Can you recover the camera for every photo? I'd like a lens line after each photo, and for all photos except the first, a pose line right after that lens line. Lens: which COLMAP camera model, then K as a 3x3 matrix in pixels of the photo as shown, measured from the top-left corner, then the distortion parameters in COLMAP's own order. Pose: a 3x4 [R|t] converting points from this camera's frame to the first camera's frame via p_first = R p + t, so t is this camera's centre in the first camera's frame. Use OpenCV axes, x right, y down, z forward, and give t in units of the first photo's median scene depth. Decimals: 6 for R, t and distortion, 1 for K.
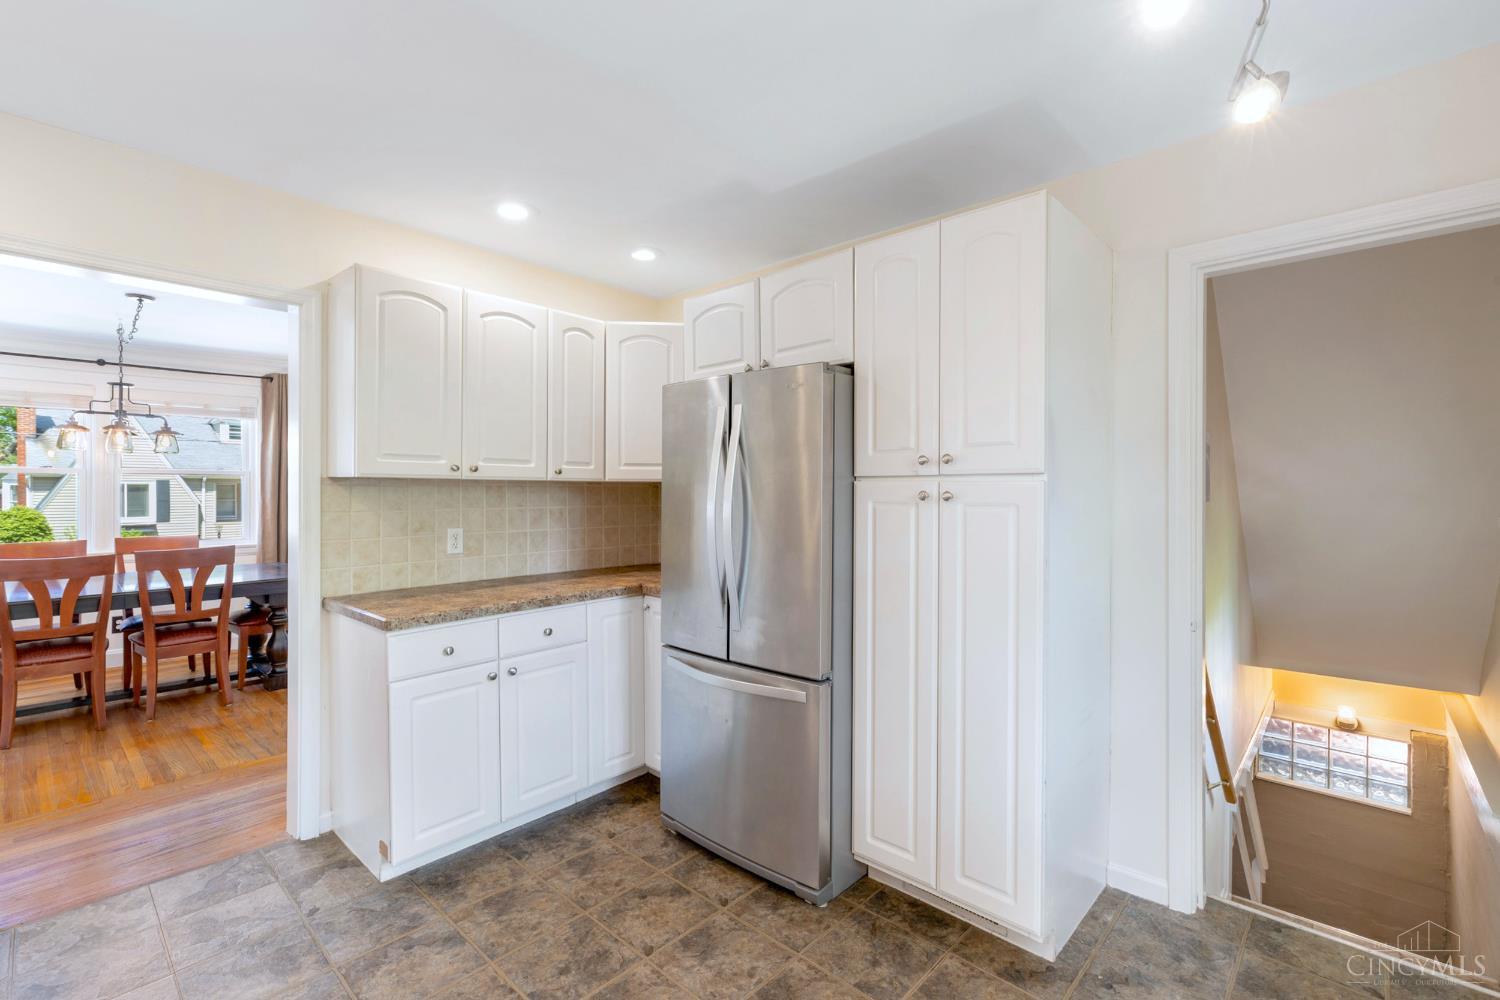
lens RADIAL K [[670.9, 0, 753.5], [0, 670.9, 494.4], [0, 0, 1]] dist [0.008227, -0.002703]
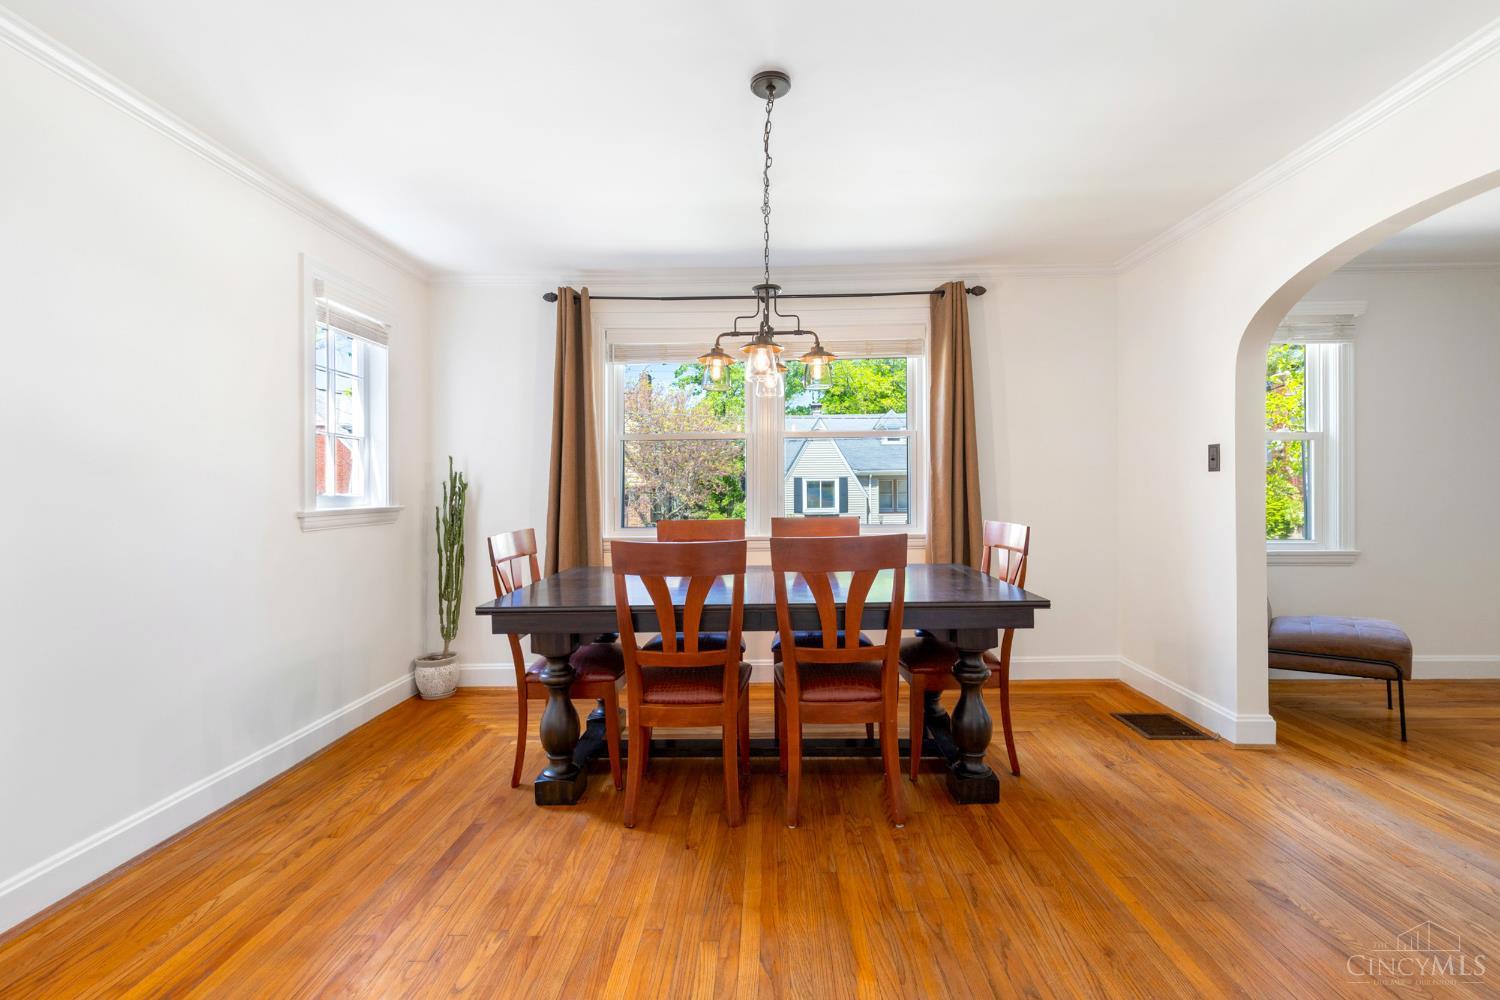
lens RADIAL K [[689.7, 0, 750.9], [0, 689.7, 490.7], [0, 0, 1]] dist [0.004536, -0.001740]
pose [[0.654817, -0.004569, -0.755774, -0.668543], [0.002999, 0.999990, -0.003448, 0.065645], [0.755782, -0.000009, 0.654824, 0.837967]]
